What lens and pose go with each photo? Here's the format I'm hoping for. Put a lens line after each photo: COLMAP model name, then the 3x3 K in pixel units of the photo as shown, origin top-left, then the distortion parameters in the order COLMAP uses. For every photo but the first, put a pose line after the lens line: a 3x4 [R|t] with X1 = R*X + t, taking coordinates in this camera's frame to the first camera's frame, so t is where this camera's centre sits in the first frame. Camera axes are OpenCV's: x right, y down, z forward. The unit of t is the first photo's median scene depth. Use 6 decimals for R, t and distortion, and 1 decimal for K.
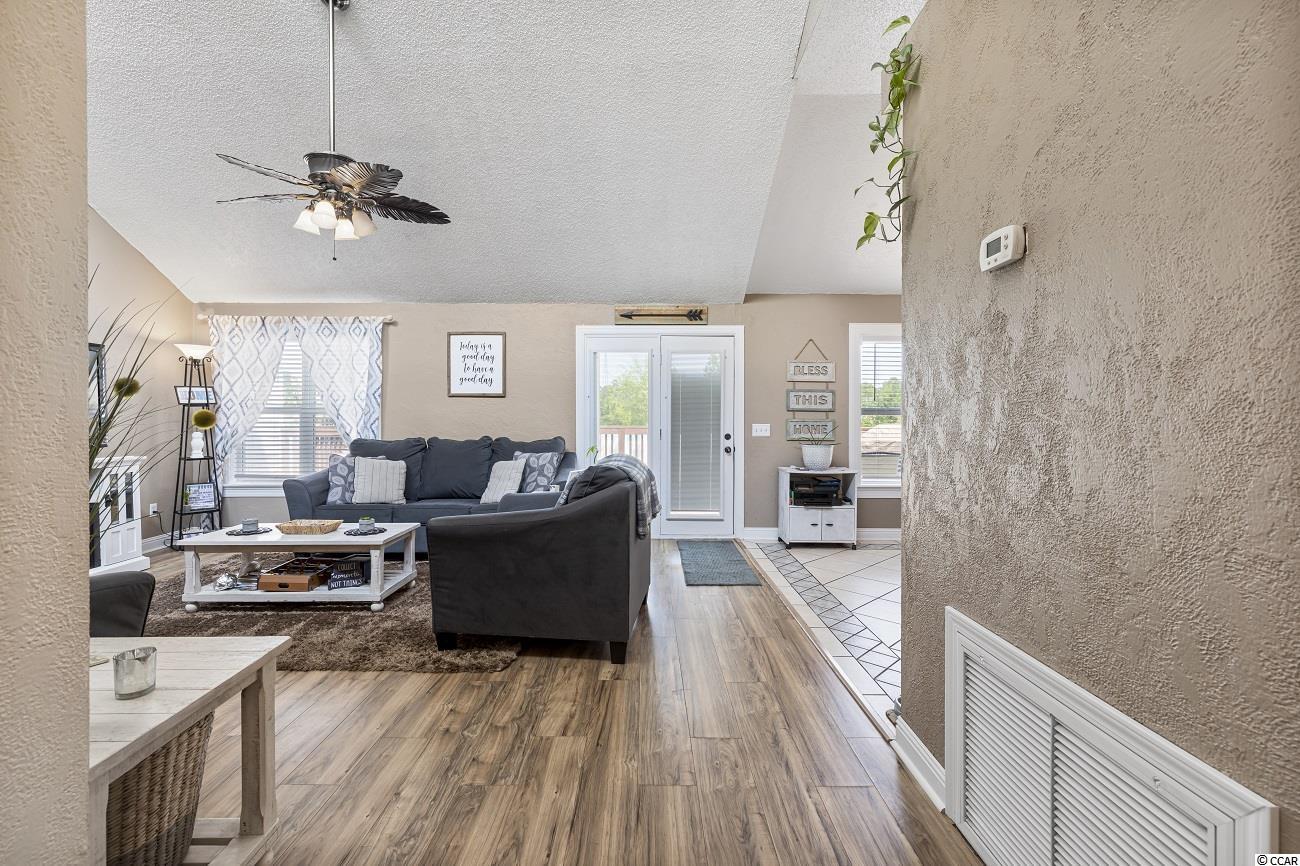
lens RADIAL K [[588.7, 0, 647.8], [0, 588.7, 415.4], [0, 0, 1]] dist [0.005232, -0.000091]
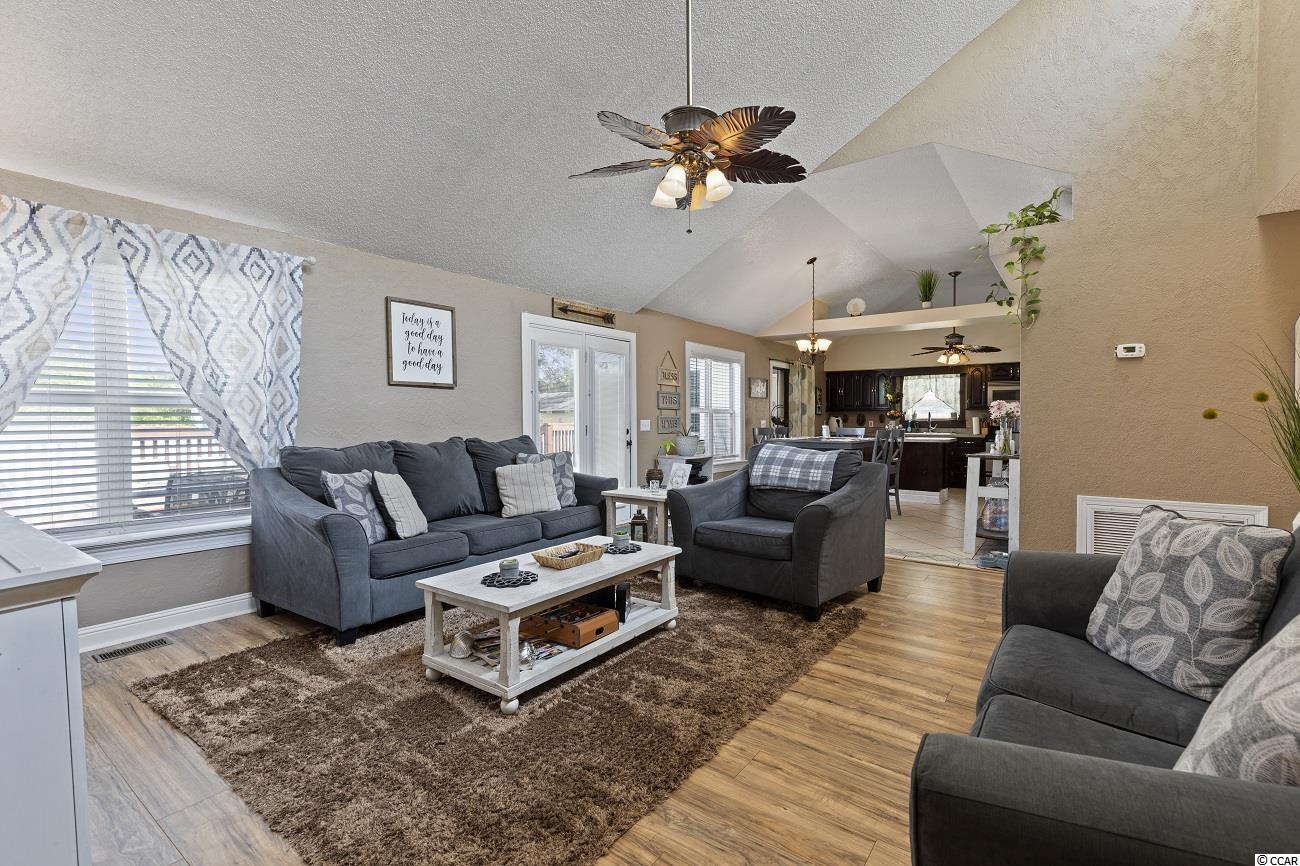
lens RADIAL K [[588.7, 0, 647.8], [0, 588.7, 415.4], [0, 0, 1]] dist [0.005232, -0.000091]
pose [[0.596557, 0.001326, 0.802570, -0.772030], [-0.004393, 0.999989, 0.001613, 0.003800], [-0.802559, -0.004488, 0.596556, 0.317927]]
